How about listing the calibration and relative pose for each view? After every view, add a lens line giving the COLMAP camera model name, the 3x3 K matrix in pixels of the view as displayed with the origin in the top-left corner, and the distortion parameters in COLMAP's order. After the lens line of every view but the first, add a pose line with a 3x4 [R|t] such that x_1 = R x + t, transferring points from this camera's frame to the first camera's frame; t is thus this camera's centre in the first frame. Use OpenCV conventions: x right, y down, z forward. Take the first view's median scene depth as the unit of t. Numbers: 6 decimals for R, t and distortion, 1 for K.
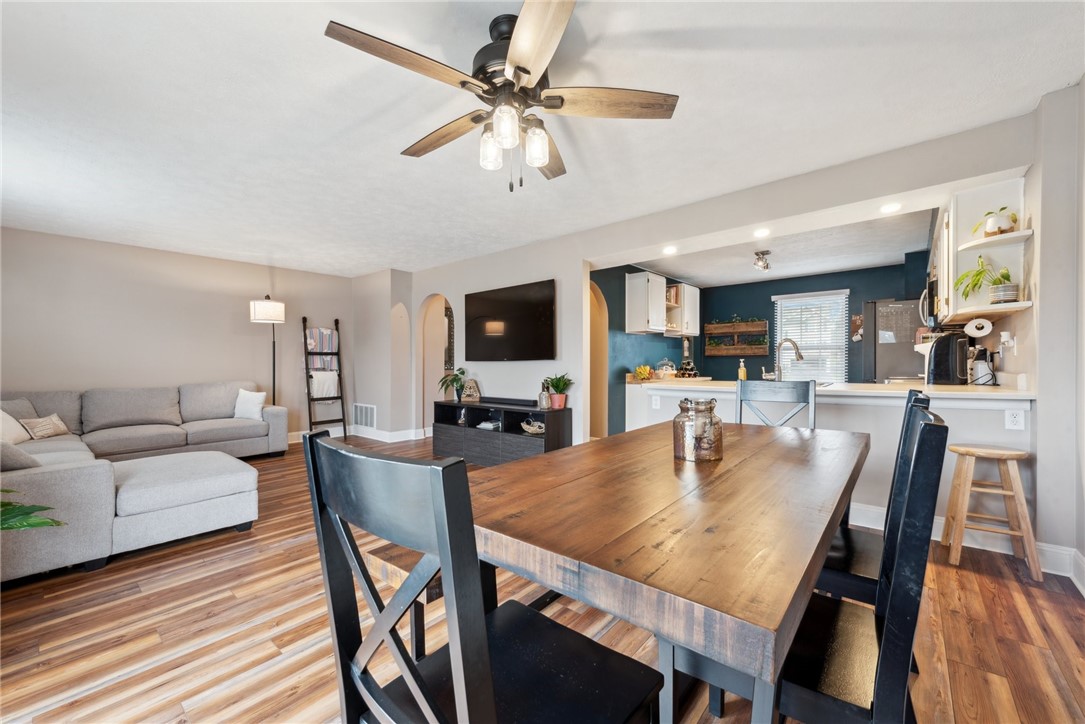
lens RADIAL K [[423.8, 0, 546.7], [0, 423.8, 361.8], [0, 0, 1]] dist [0.001797, 0.000028]
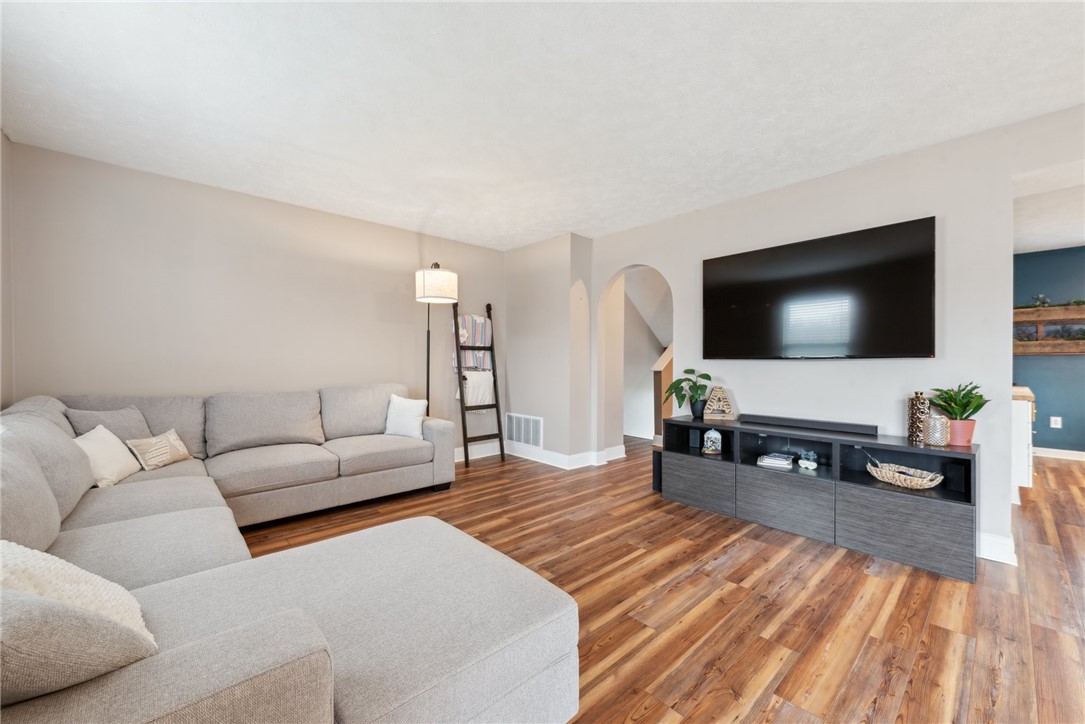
lens RADIAL K [[423.8, 0, 545.7], [0, 423.8, 365.7], [0, 0, 1]] dist [0.001797, 0.000028]
pose [[0.991129, 0.011691, -0.132392, -0.354963], [-0.010516, 0.999899, 0.009570, 0.004384], [0.132490, -0.008093, 0.991151, 0.302759]]
